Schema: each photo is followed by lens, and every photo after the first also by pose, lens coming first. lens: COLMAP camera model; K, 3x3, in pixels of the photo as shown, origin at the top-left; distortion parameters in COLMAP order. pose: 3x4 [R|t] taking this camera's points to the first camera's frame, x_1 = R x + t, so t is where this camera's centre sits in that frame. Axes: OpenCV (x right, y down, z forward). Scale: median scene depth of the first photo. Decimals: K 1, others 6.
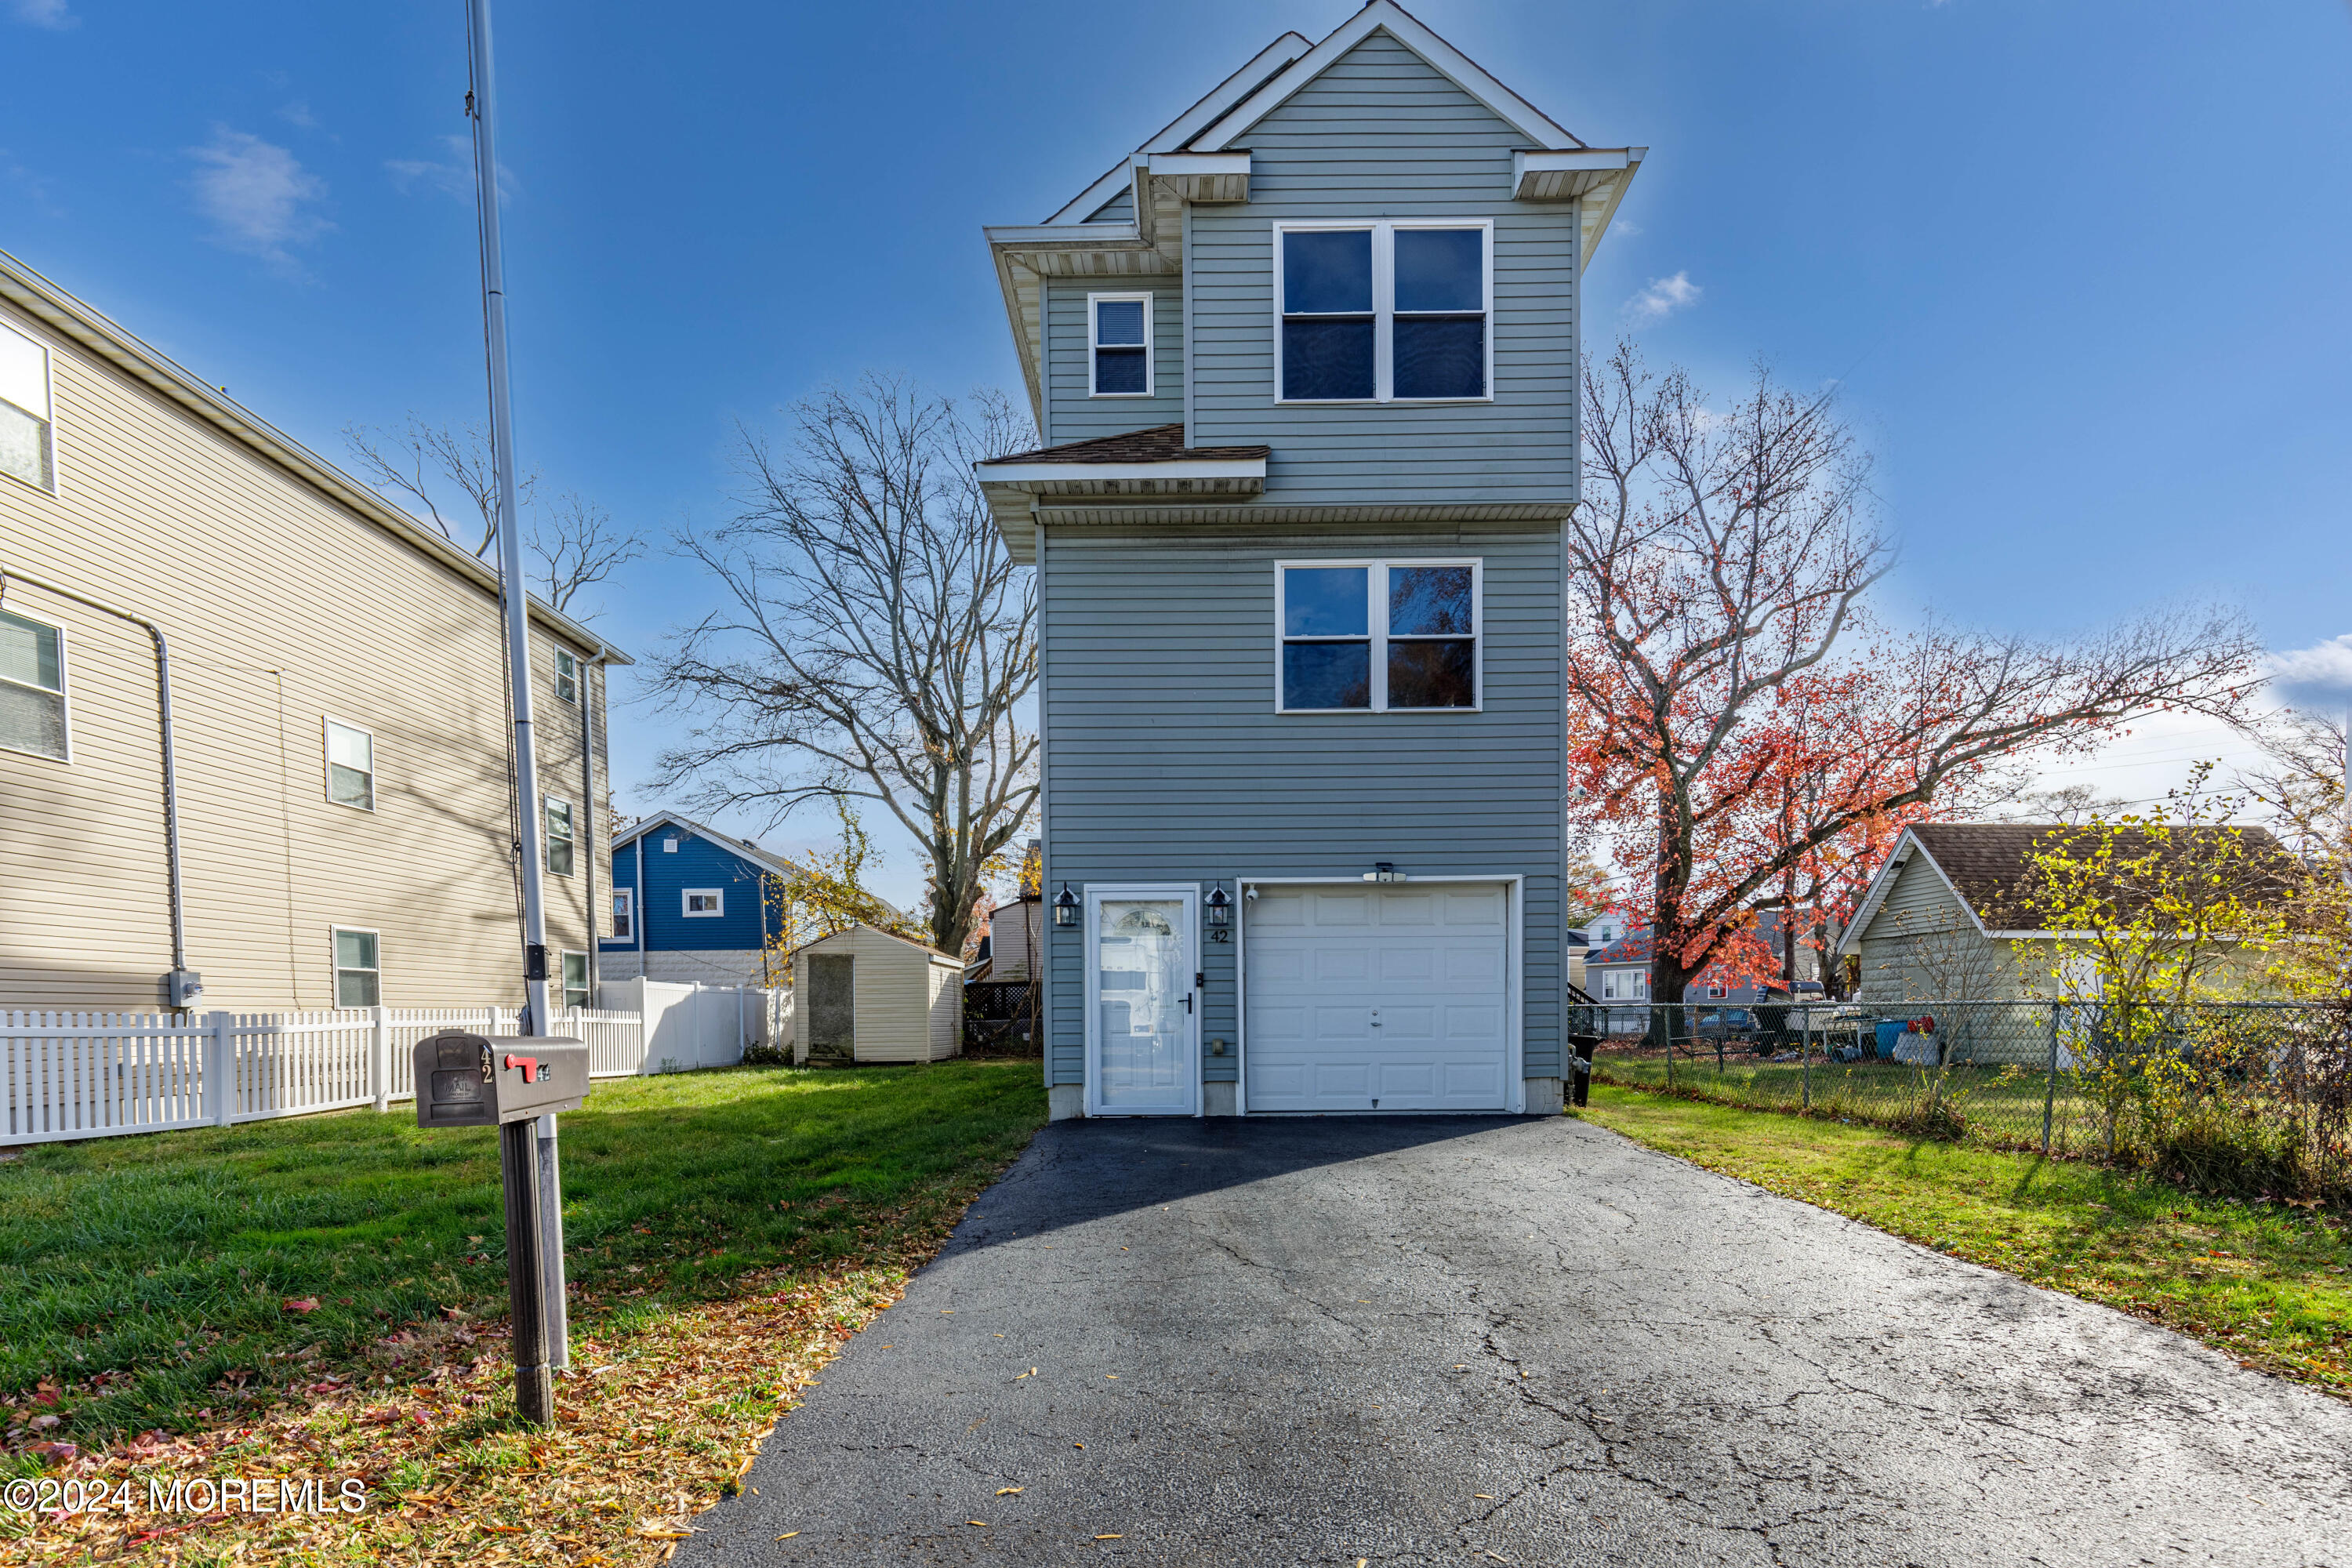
lens RADIAL K [[1170.7, 0, 1179.5], [0, 1170.7, 895.1], [0, 0, 1]] dist [0.000413, -0.000053]
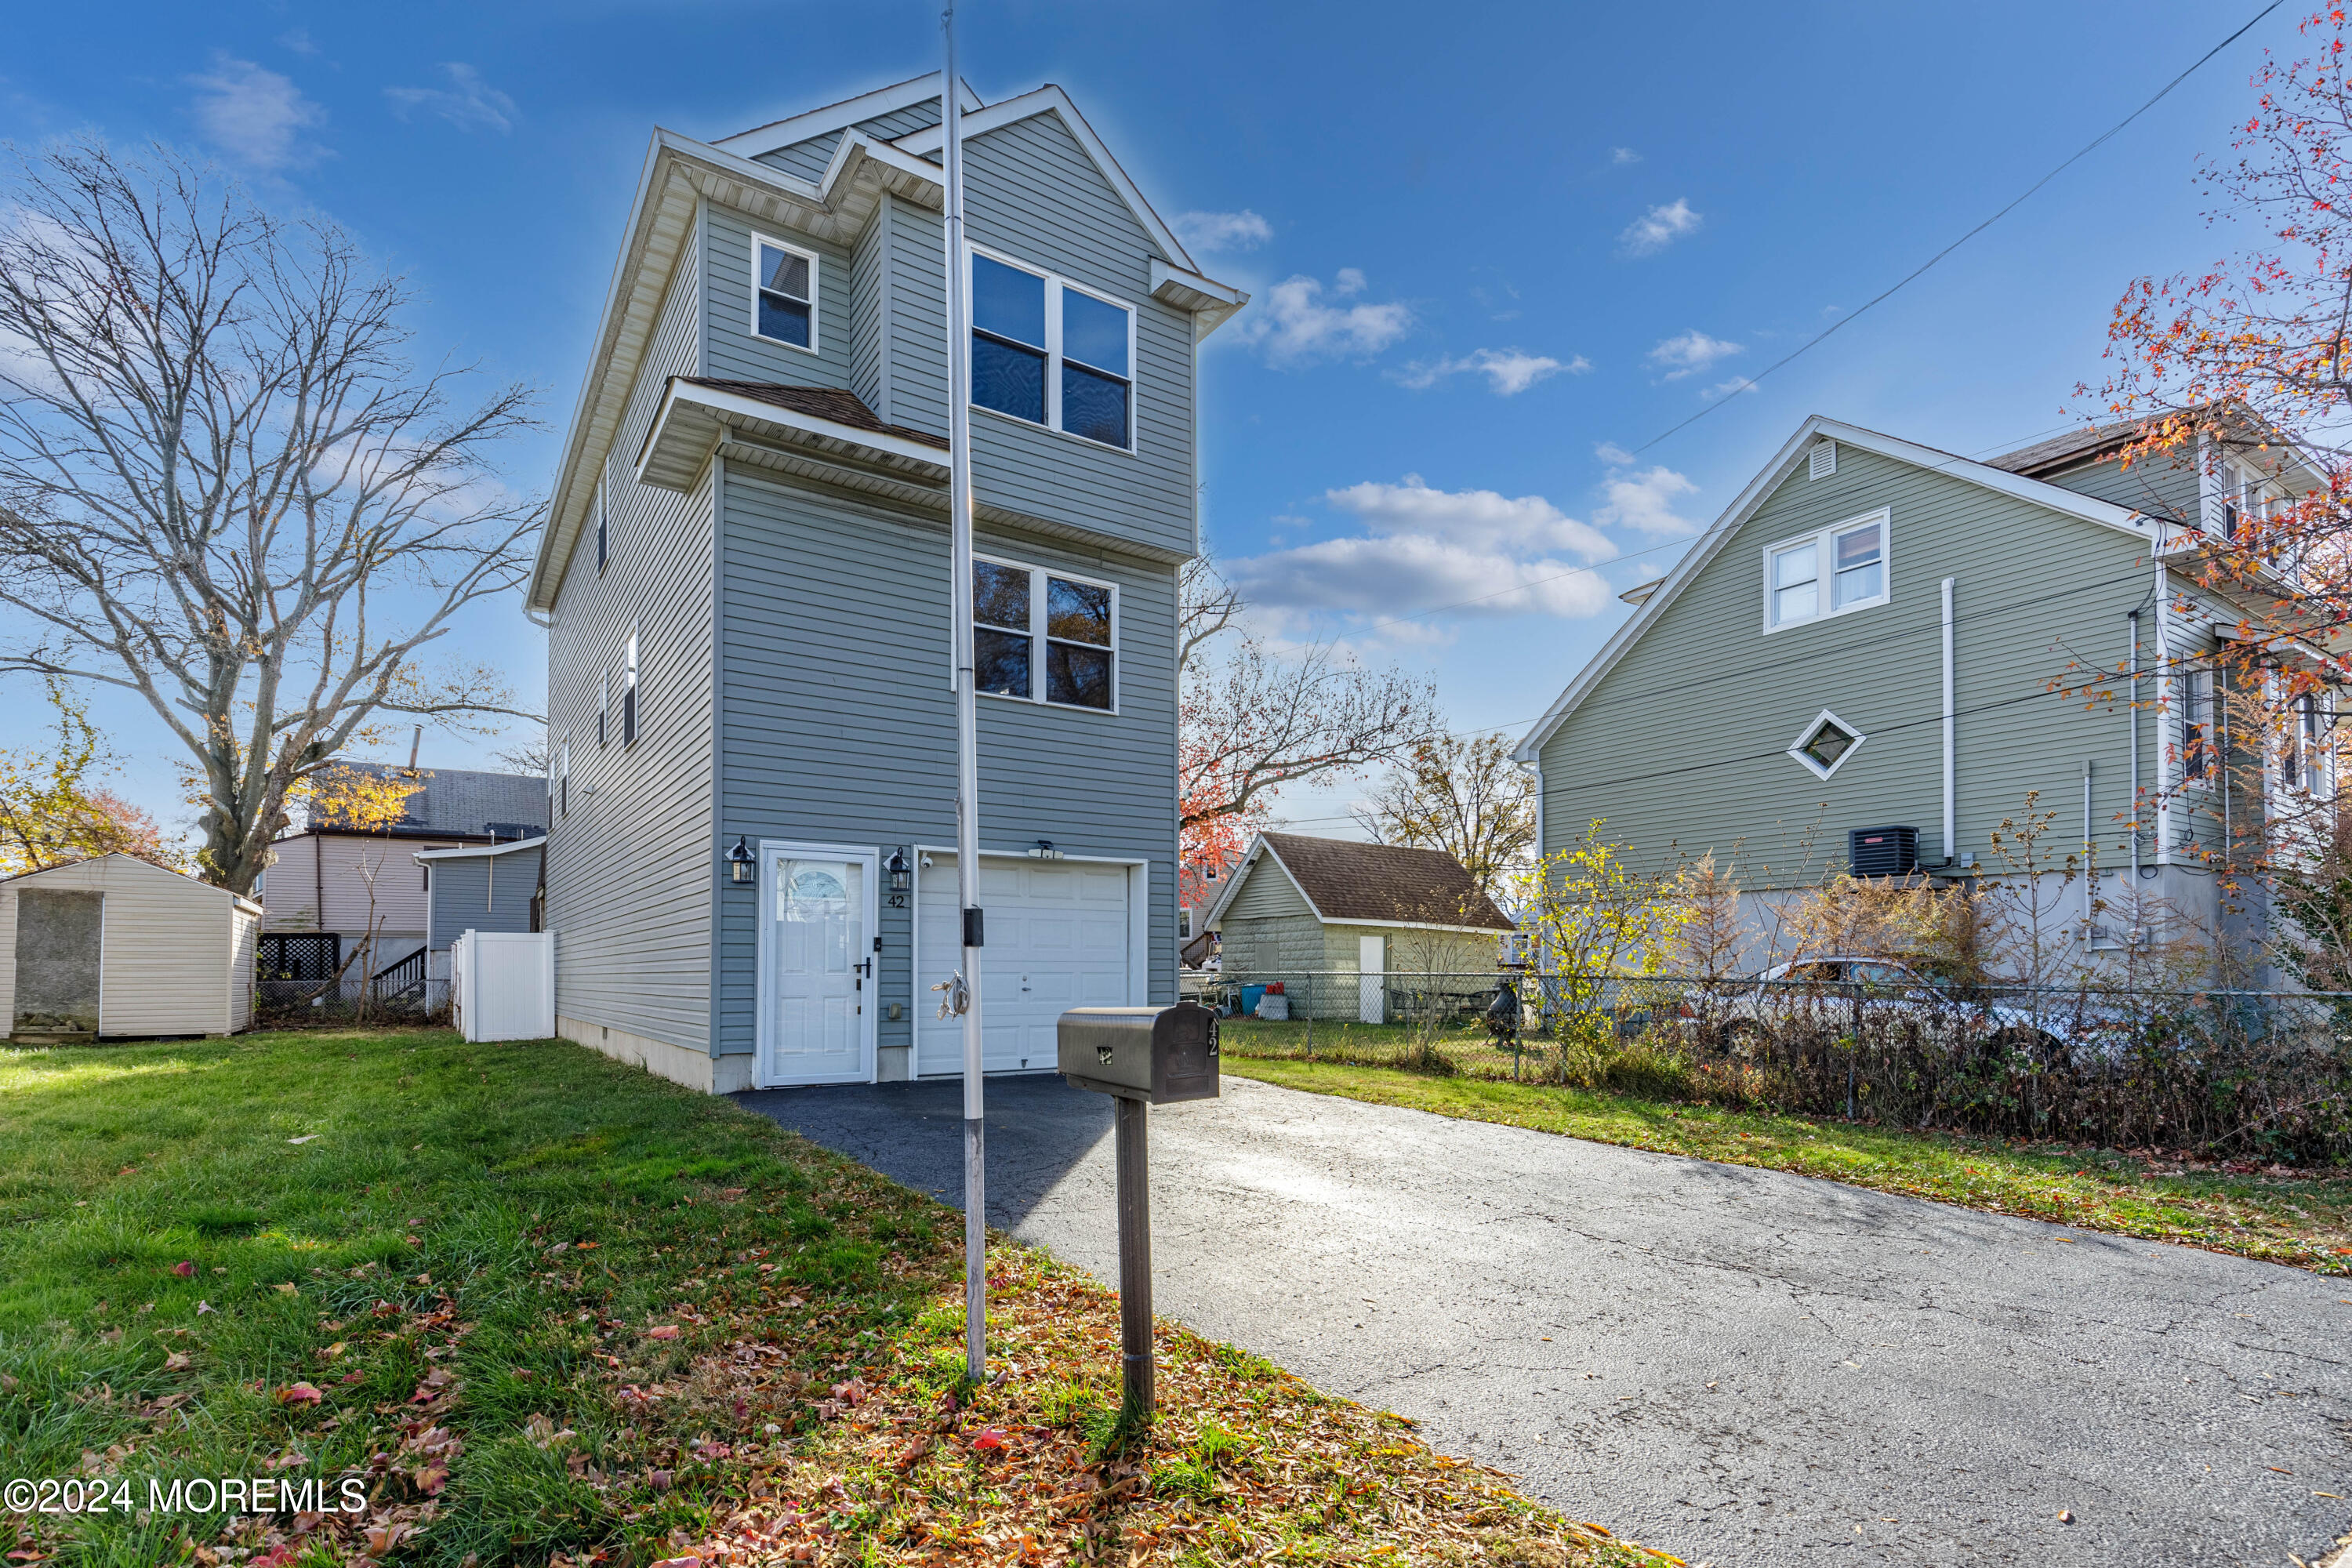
lens RADIAL K [[1116.3, 0, 1176.0], [0, 1116.3, 784.0], [0, 0, 1]] dist [0.000759, -0.000135]
pose [[0.828678, 0.101725, 0.550405, -0.275664], [-0.063613, 0.994091, -0.087953, 0.003467], [-0.556100, 0.037872, 0.830252, 0.053260]]
